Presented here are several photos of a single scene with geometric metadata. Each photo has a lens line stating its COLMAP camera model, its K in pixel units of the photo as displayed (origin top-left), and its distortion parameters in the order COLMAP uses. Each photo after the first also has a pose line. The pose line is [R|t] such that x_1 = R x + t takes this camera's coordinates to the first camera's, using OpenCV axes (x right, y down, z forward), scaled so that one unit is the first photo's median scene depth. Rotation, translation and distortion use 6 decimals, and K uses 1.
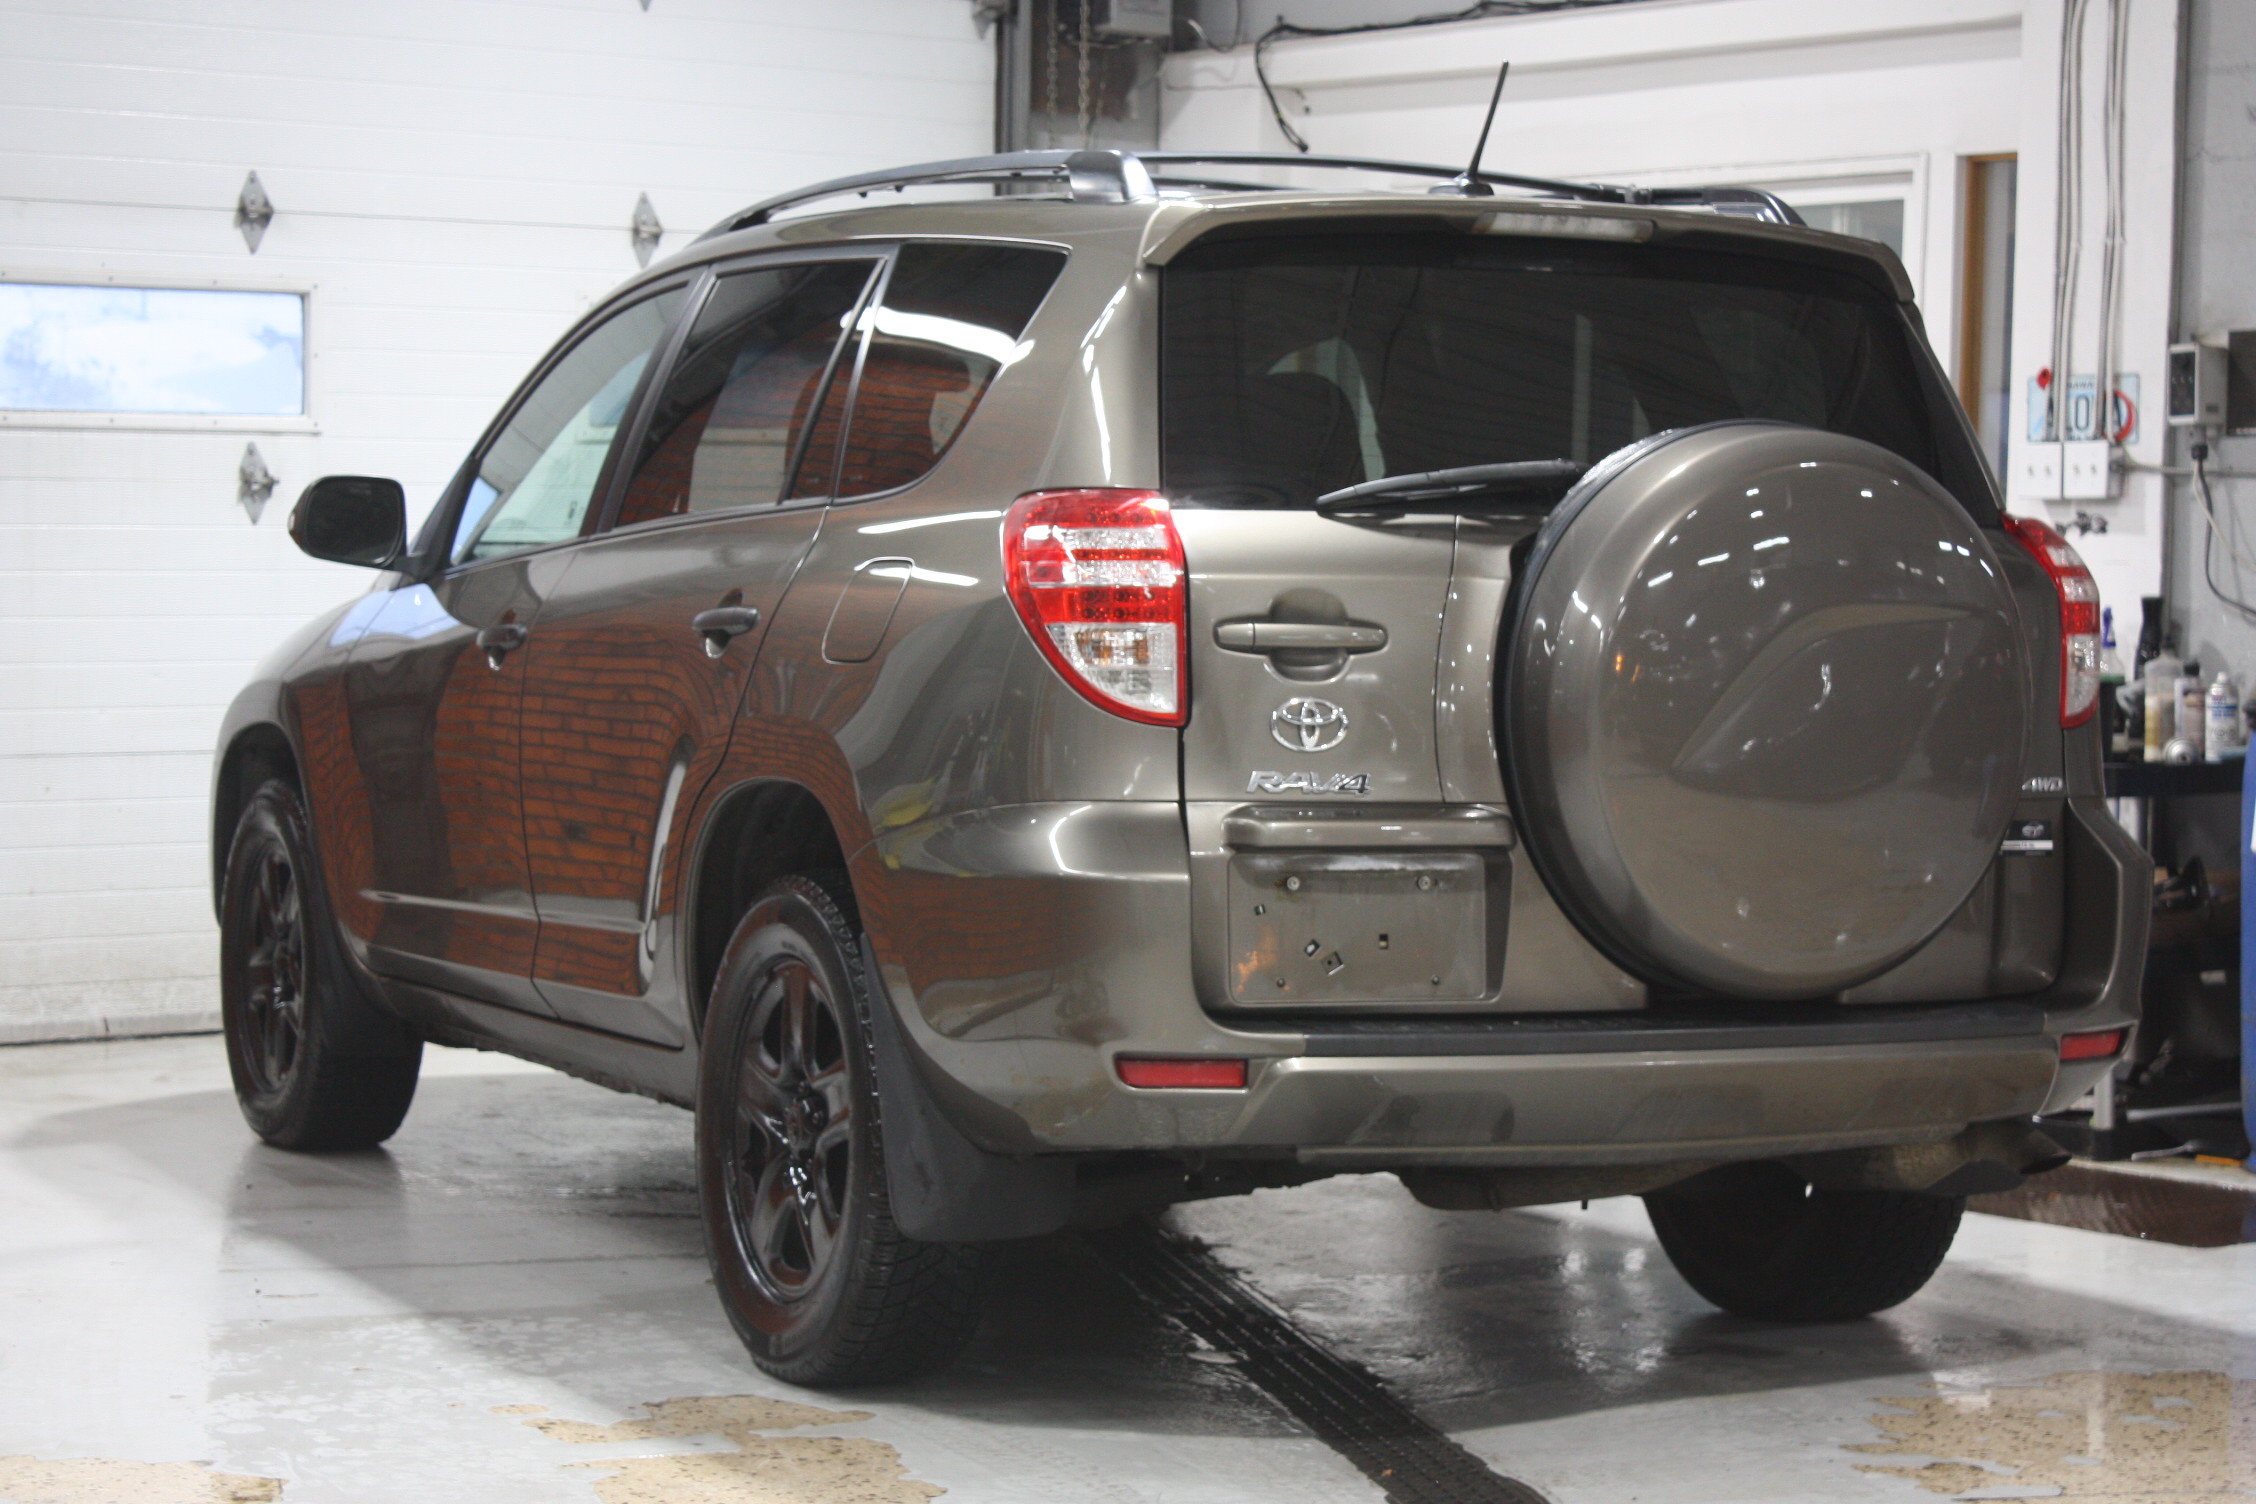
lens RADIAL K [[4983.6, 0, 1133.1], [0, 4983.6, 749.0], [0, 0, 1]] dist [0.090036, 0.000000]
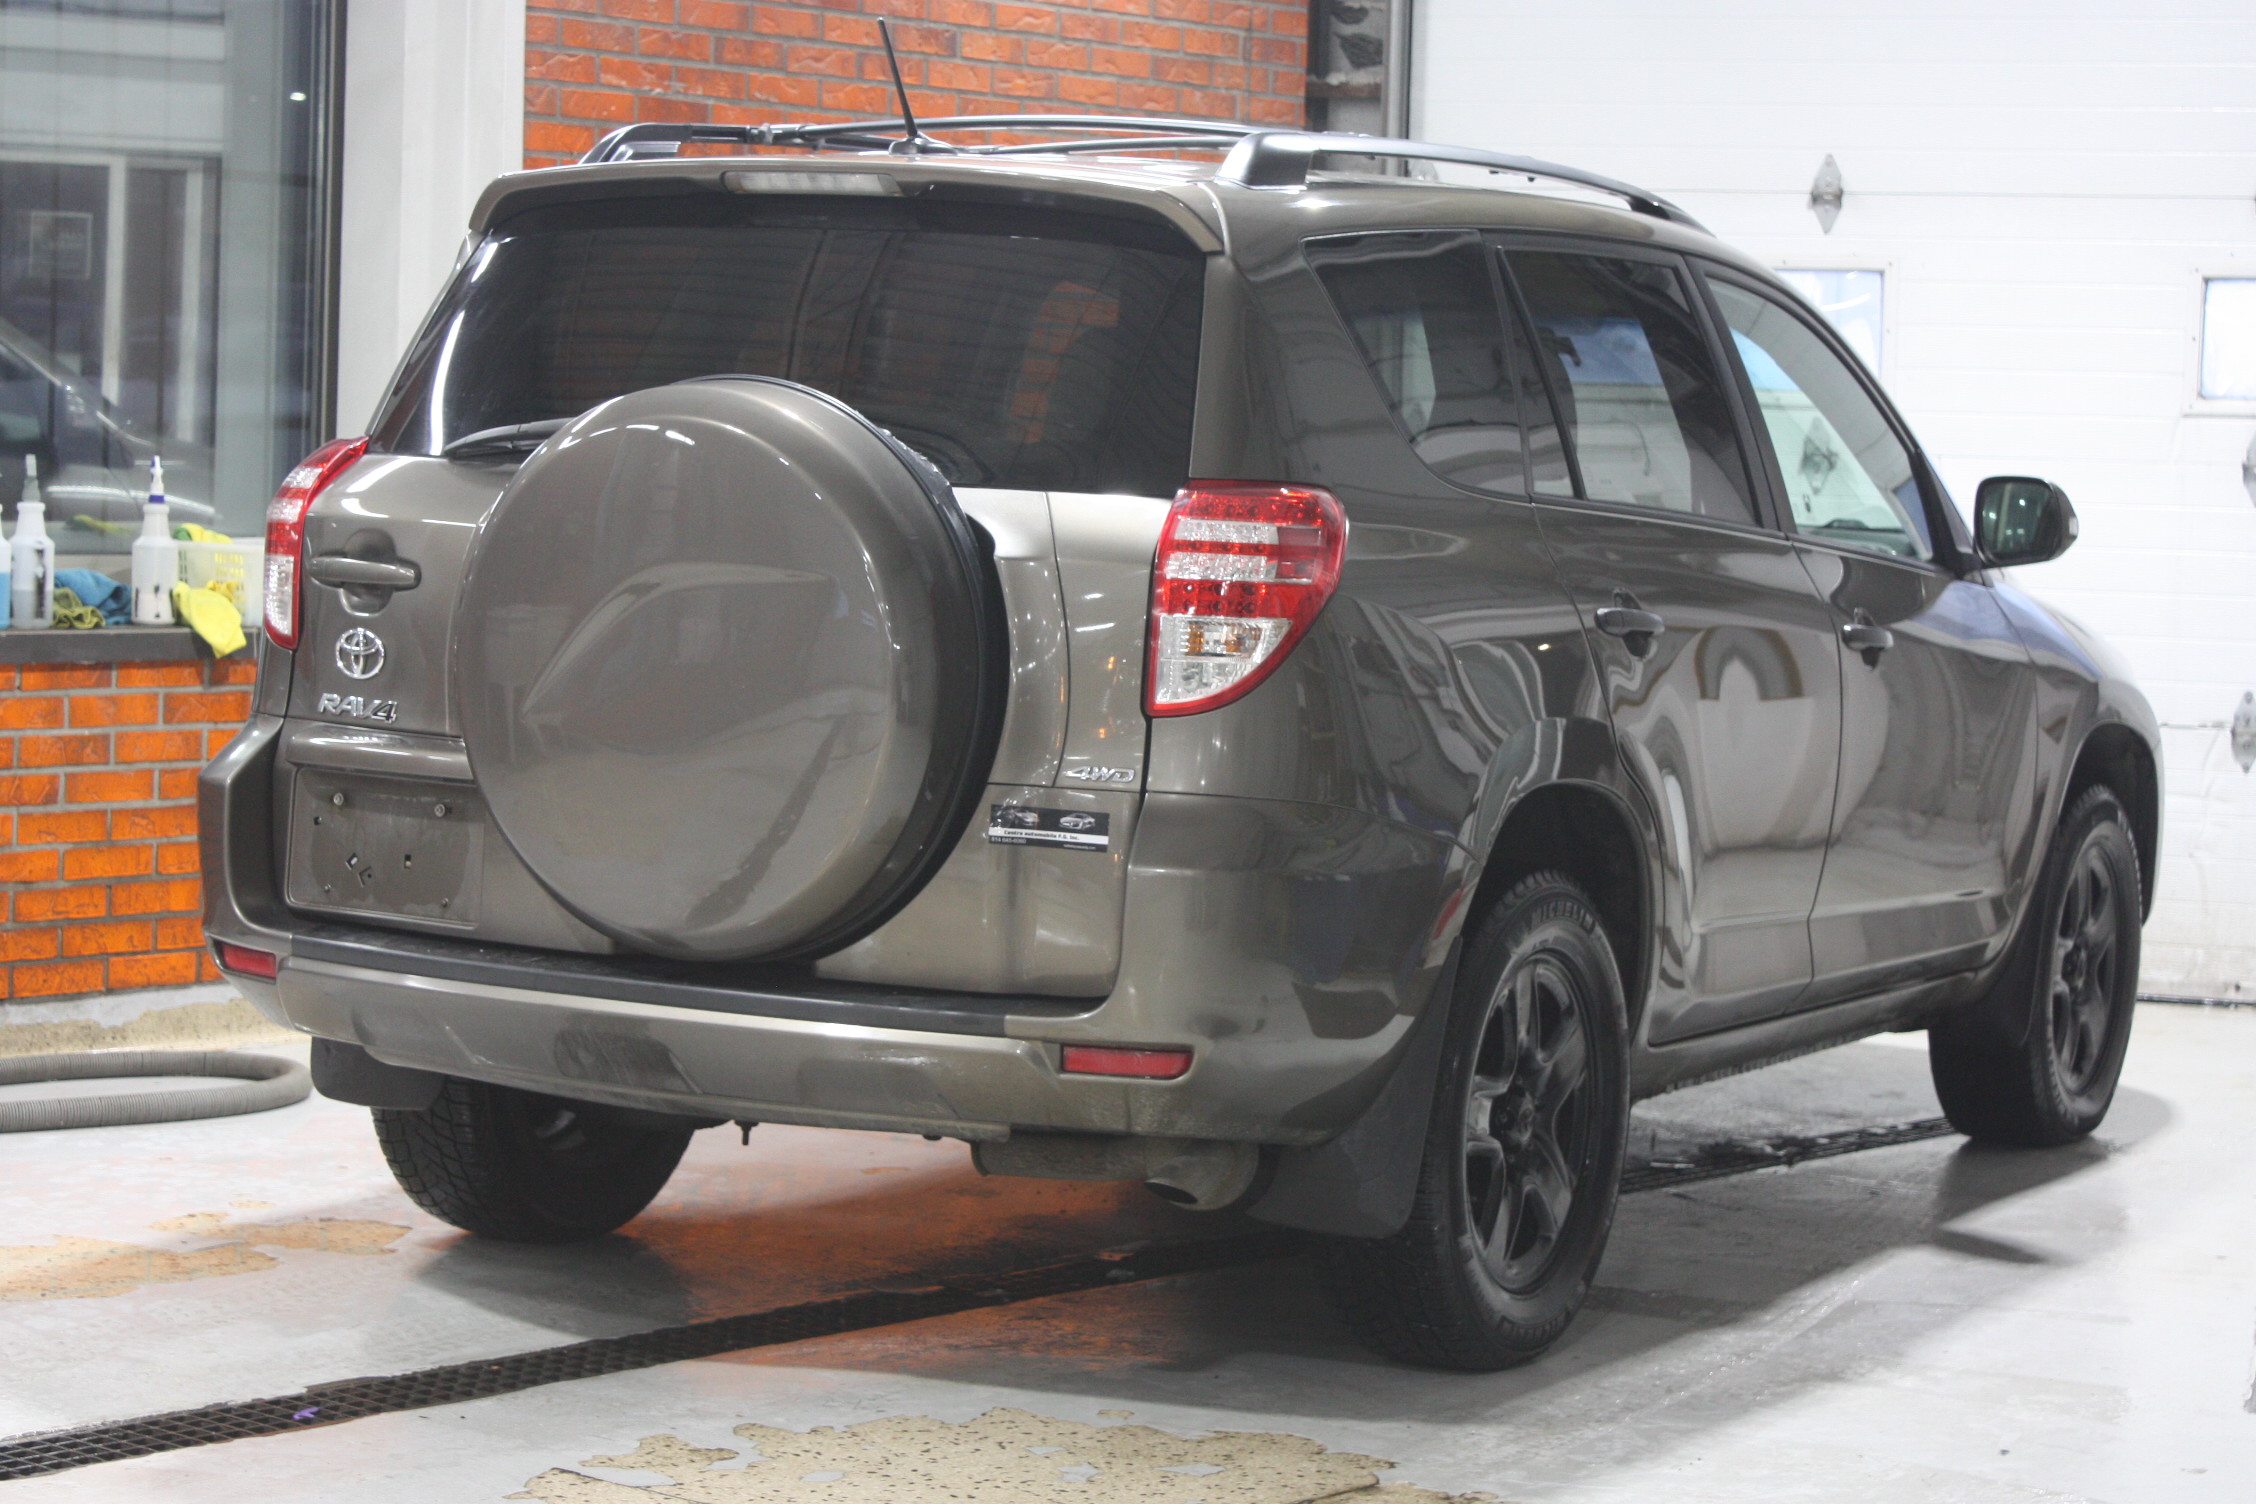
lens RADIAL K [[4766.3, 0, 1129.8], [0, 4766.3, 753.9], [0, 0, 1]] dist [0.156484, 0.000000]
pose [[0.593834, 0.066511, -0.801833, 0.952196], [-0.063538, 0.997342, 0.035673, -0.030360], [0.802075, 0.029763, 0.596482, 0.508450]]
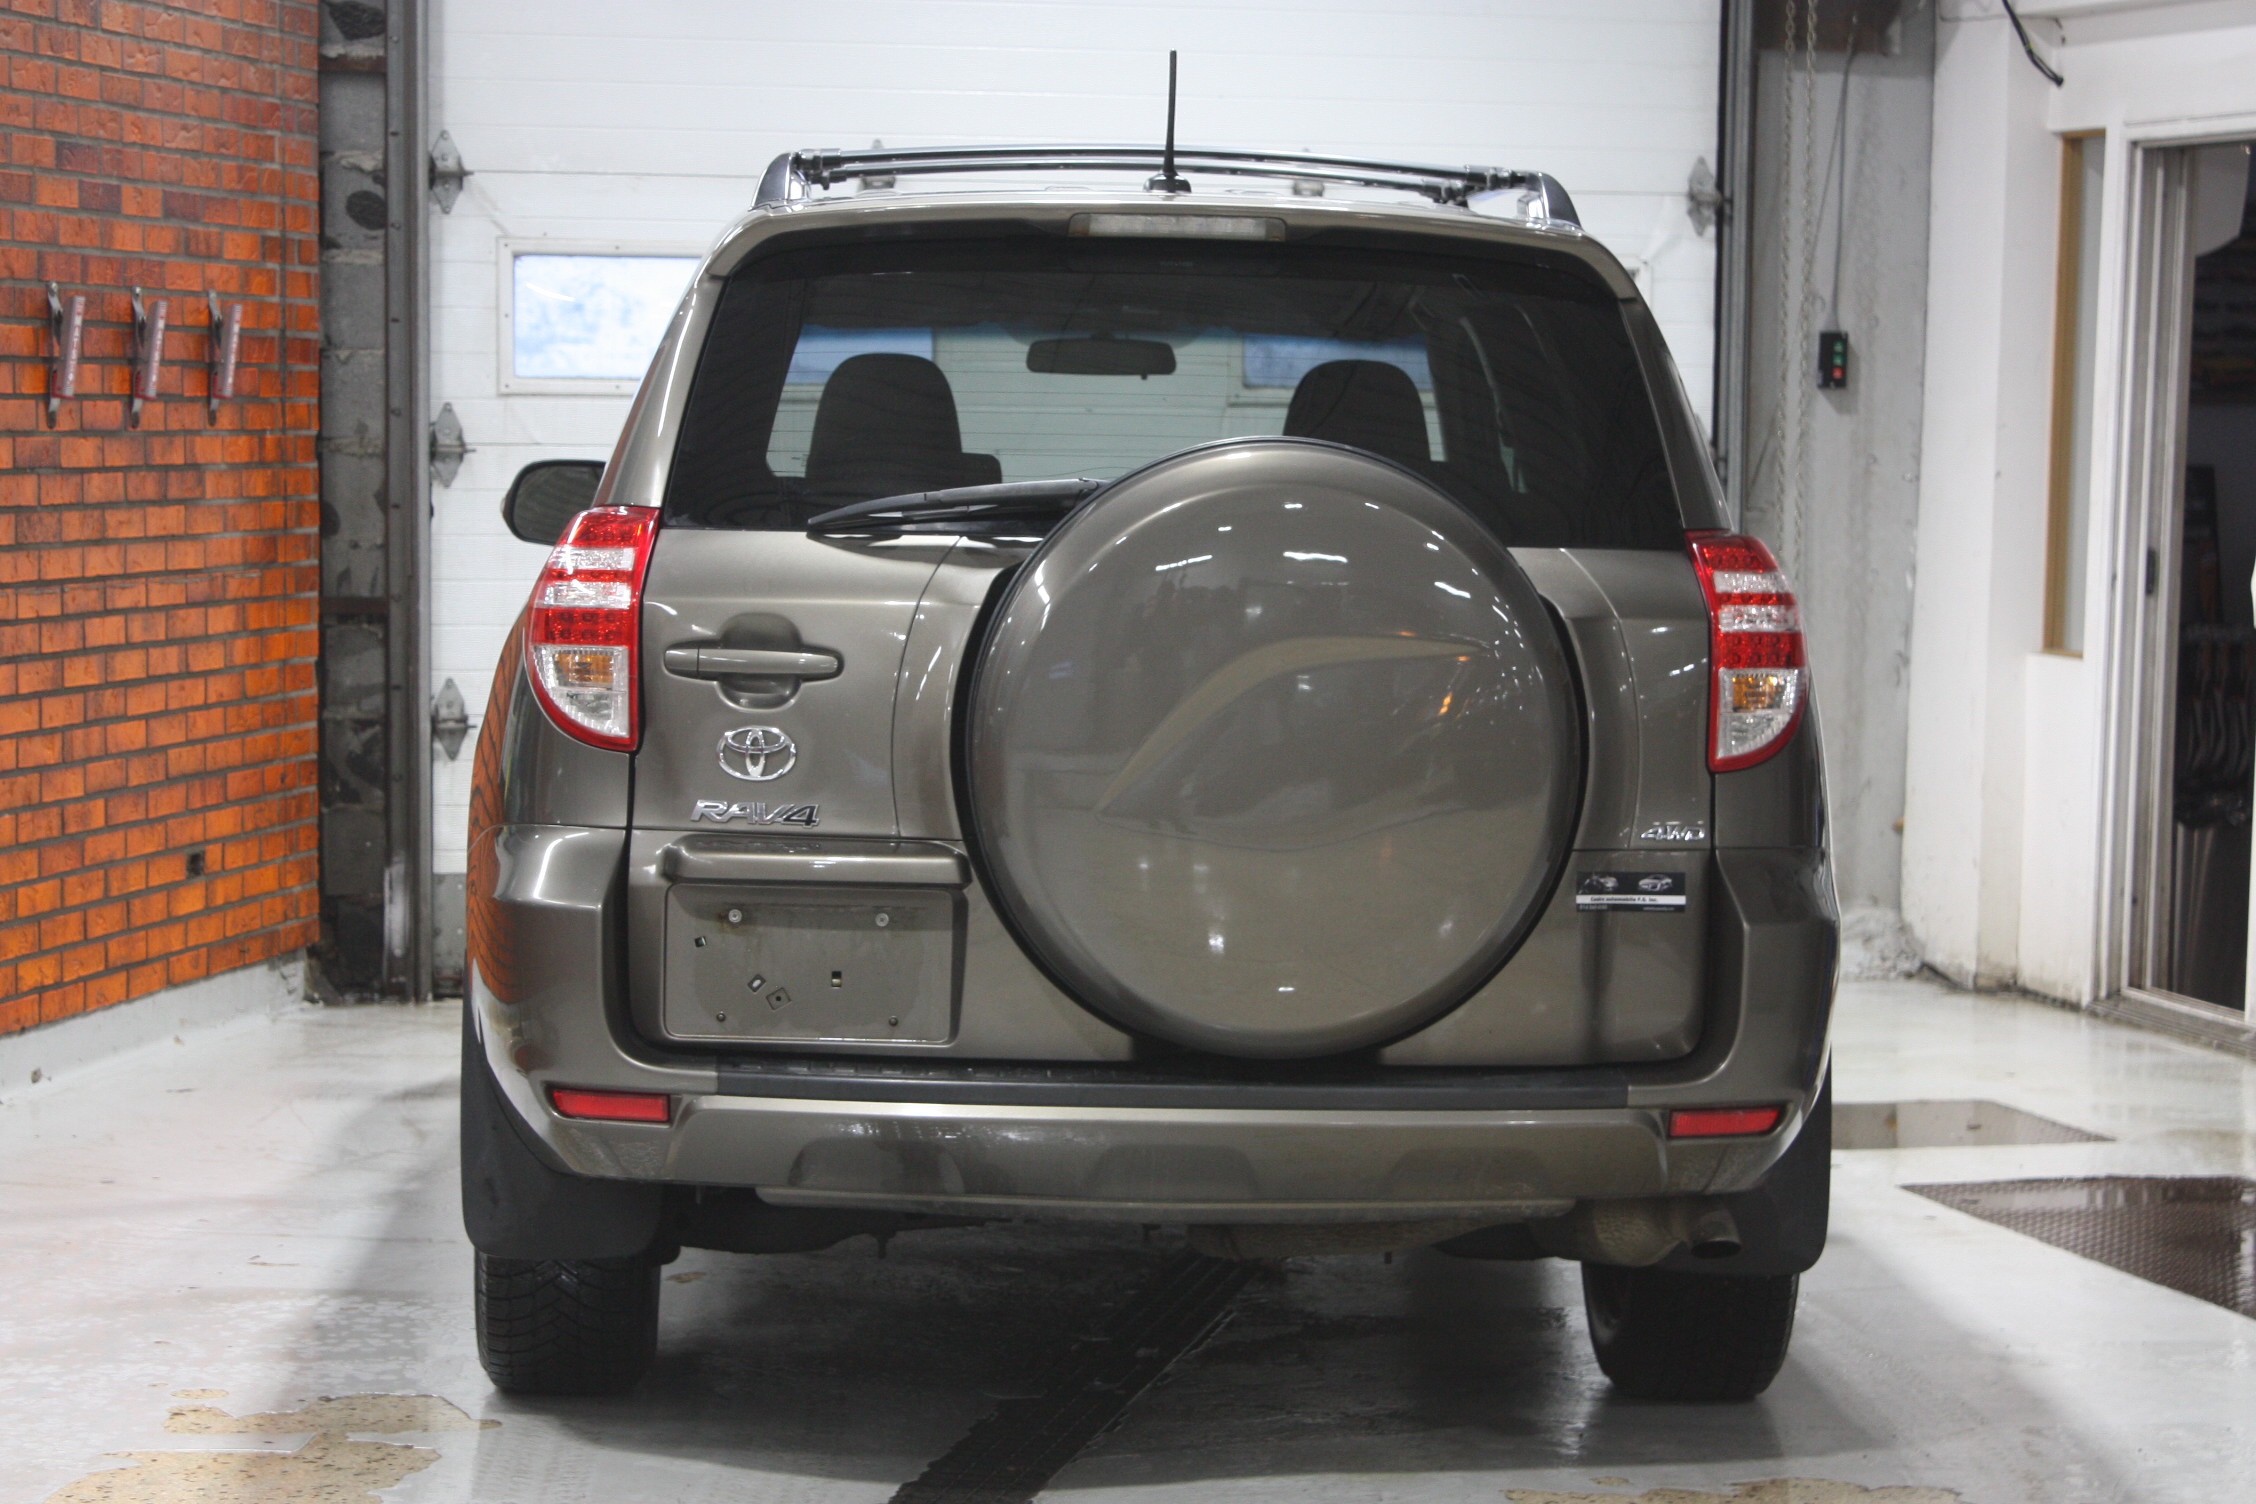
lens RADIAL K [[5165.5, 0, 1121.9], [0, 5165.5, 758.4], [0, 0, 1]] dist [0.066363, 0.000000]
pose [[0.924198, 0.027297, -0.380938, 0.477210], [-0.020048, 0.999535, 0.022984, -0.027942], [0.381388, -0.013604, 0.924315, 0.095780]]
